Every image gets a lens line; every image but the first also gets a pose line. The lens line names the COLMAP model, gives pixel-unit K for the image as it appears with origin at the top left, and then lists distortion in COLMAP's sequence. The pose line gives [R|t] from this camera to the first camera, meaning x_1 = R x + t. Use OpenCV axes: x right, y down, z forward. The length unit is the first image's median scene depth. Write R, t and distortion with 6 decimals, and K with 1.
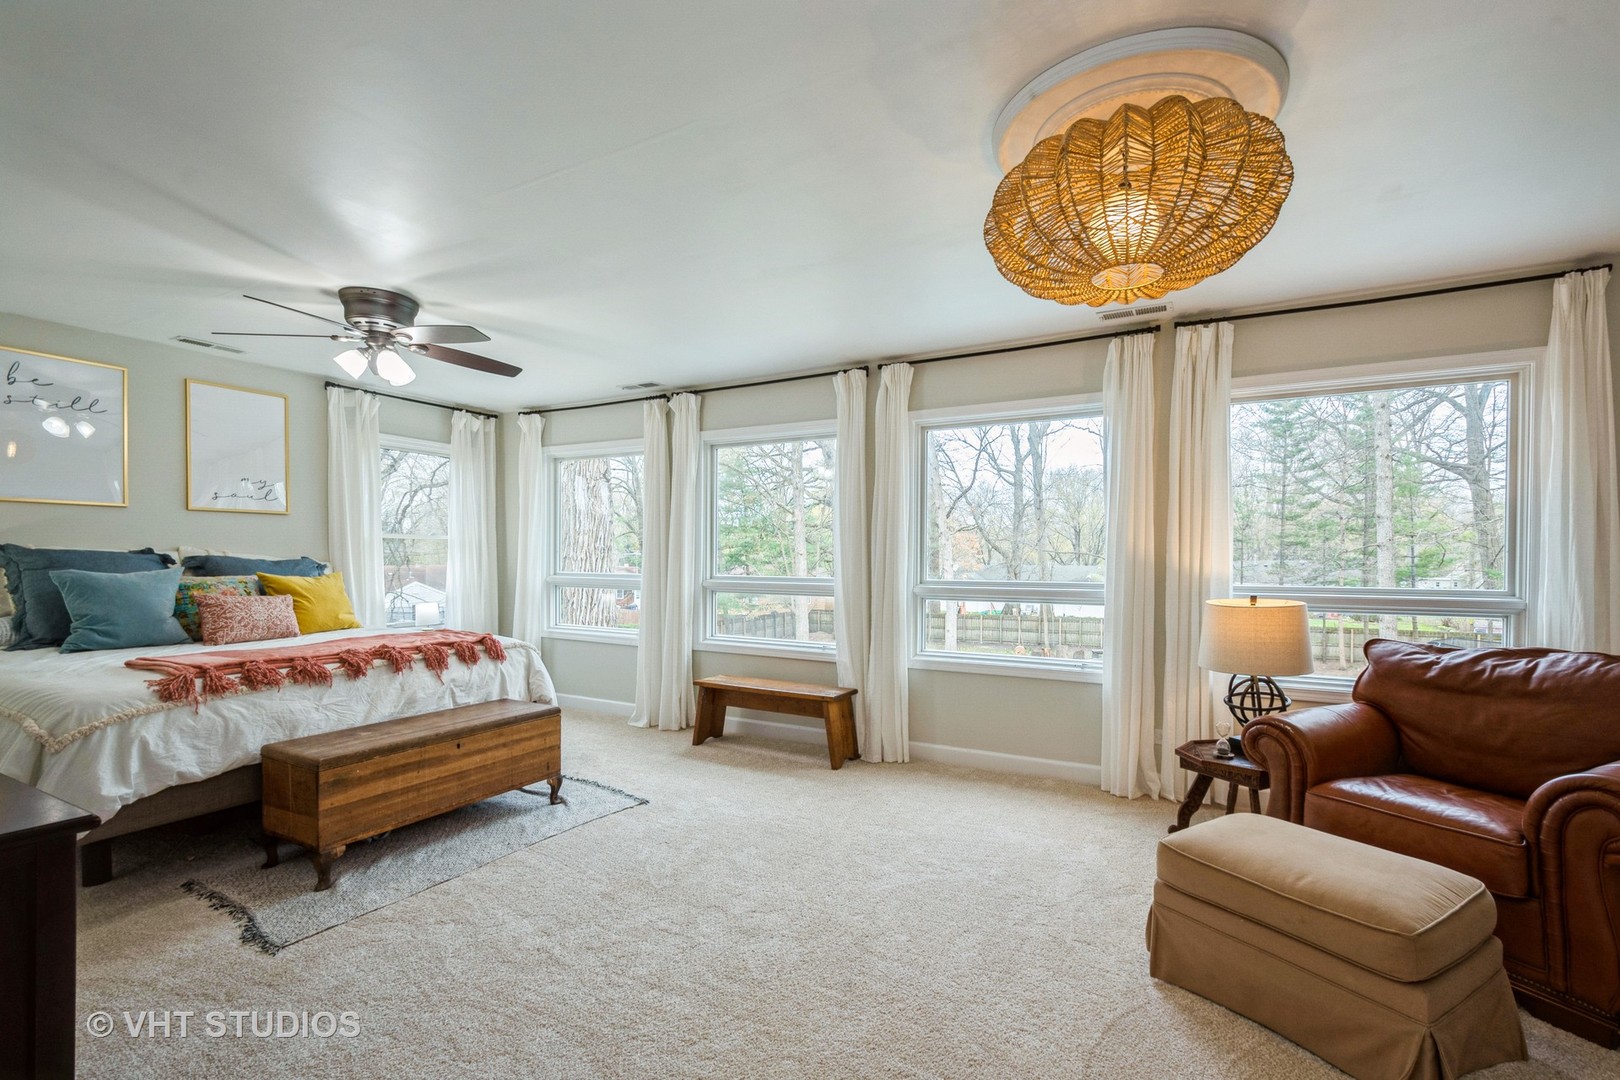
lens RADIAL K [[717.3, 0, 810.0], [0, 717.3, 540.0], [0, 0, 1]] dist [0.000979, 0.000336]
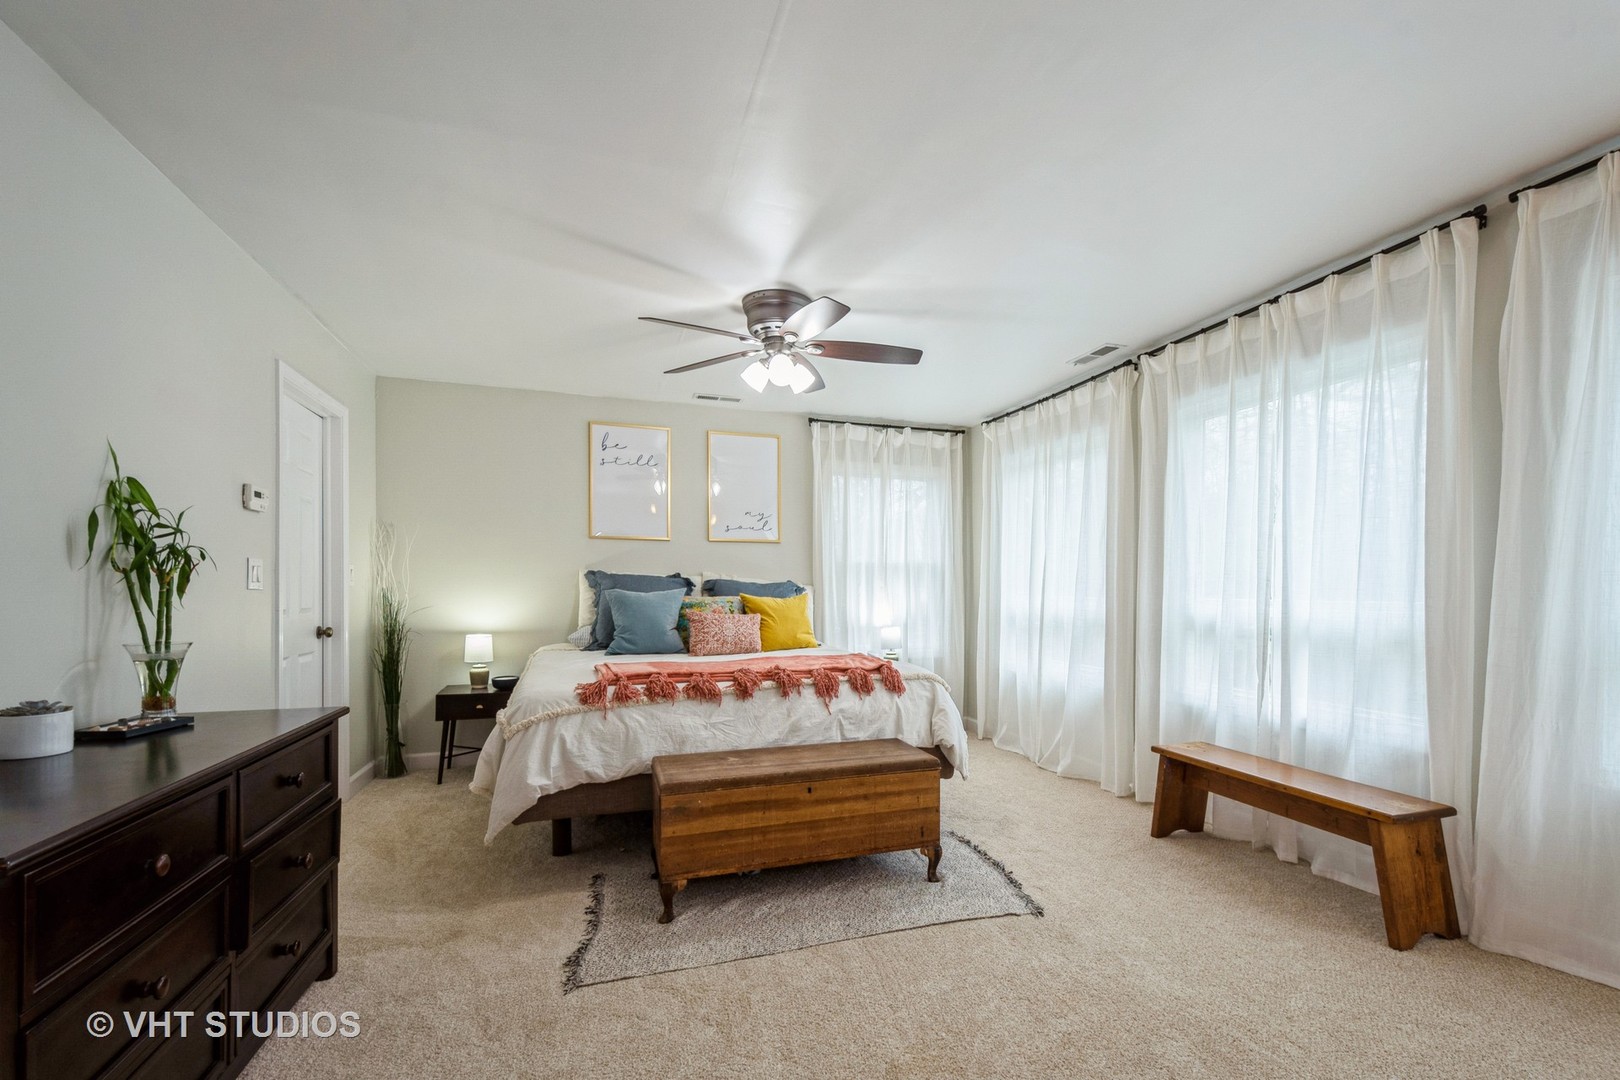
lens RADIAL K [[701.9, 0, 844.4], [0, 701.9, 588.1], [0, 0, 1]] dist [0.014339, 0.000089]
pose [[0.759294, -0.005066, -0.650728, 0.078021], [0.018202, 0.999744, 0.013456, 0.032466], [0.650494, -0.022062, 0.759191, 0.355996]]
